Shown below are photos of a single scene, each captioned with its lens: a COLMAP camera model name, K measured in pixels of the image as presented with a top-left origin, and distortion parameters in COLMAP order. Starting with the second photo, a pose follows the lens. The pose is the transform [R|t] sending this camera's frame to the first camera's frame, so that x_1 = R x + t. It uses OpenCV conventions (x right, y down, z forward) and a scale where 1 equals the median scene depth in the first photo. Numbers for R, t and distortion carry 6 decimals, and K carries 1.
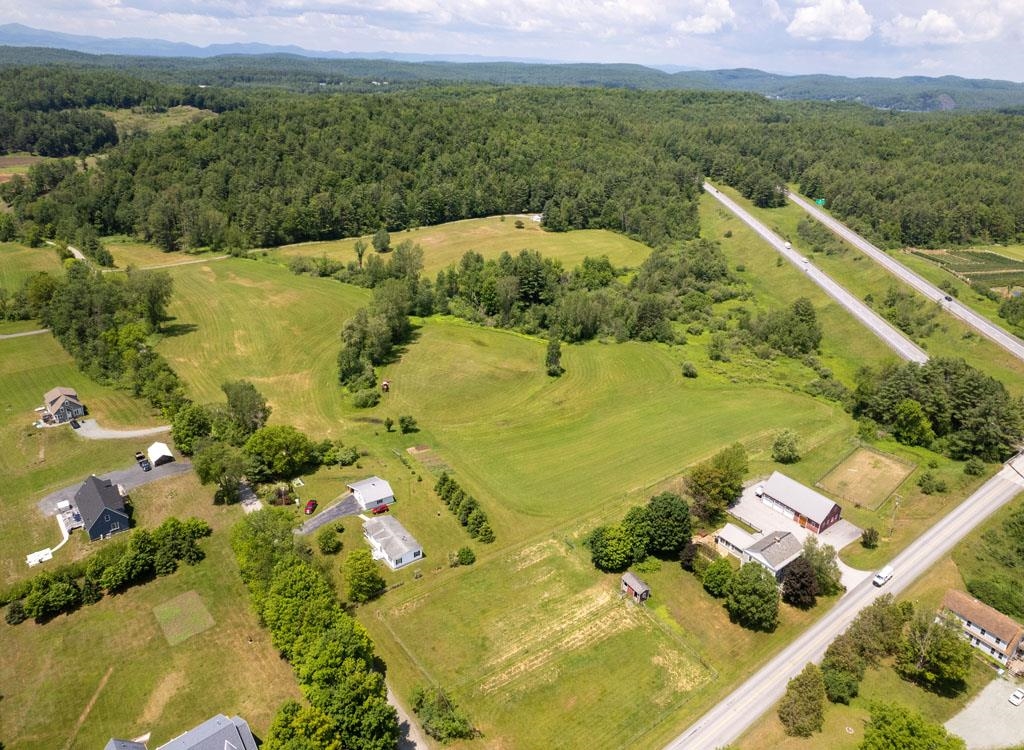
lens RADIAL K [[656.4, 0, 513.5], [0, 656.4, 372.2], [0, 0, 1]] dist [-0.022700, 0.011222]
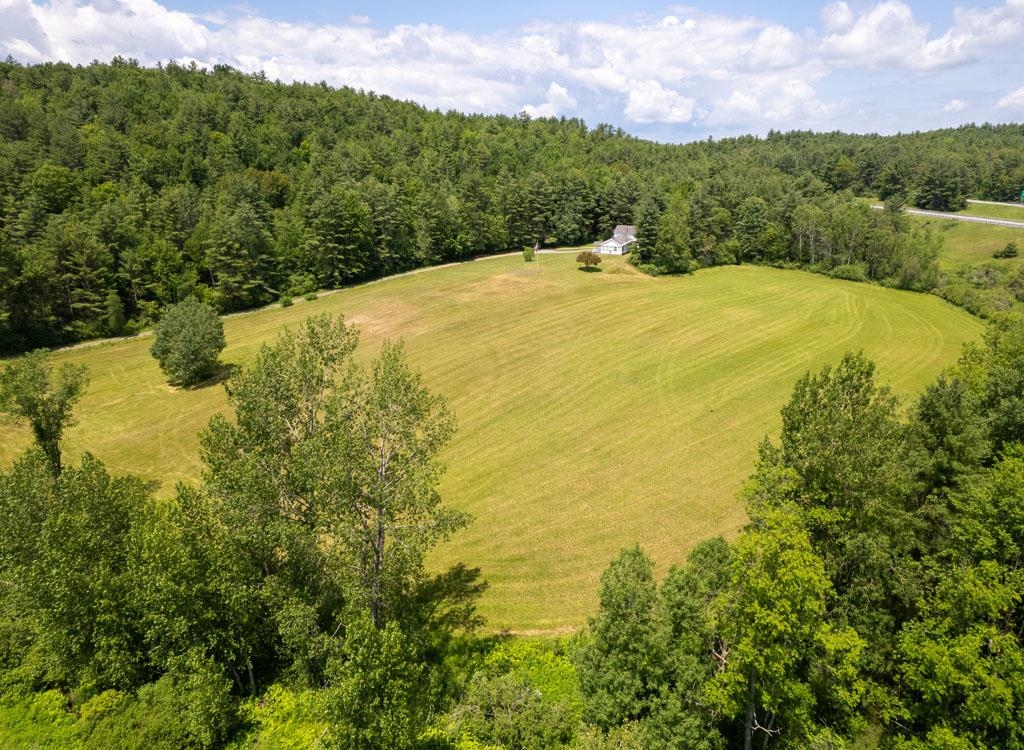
lens RADIAL K [[656.4, 0, 507.9], [0, 656.4, 376.8], [0, 0, 1]] dist [-0.022700, 0.011222]
pose [[0.980838, -0.105261, 0.163944, -0.101800], [0.121626, 0.988192, -0.093183, -0.125437], [-0.152200, 0.111338, 0.982059, 0.618301]]
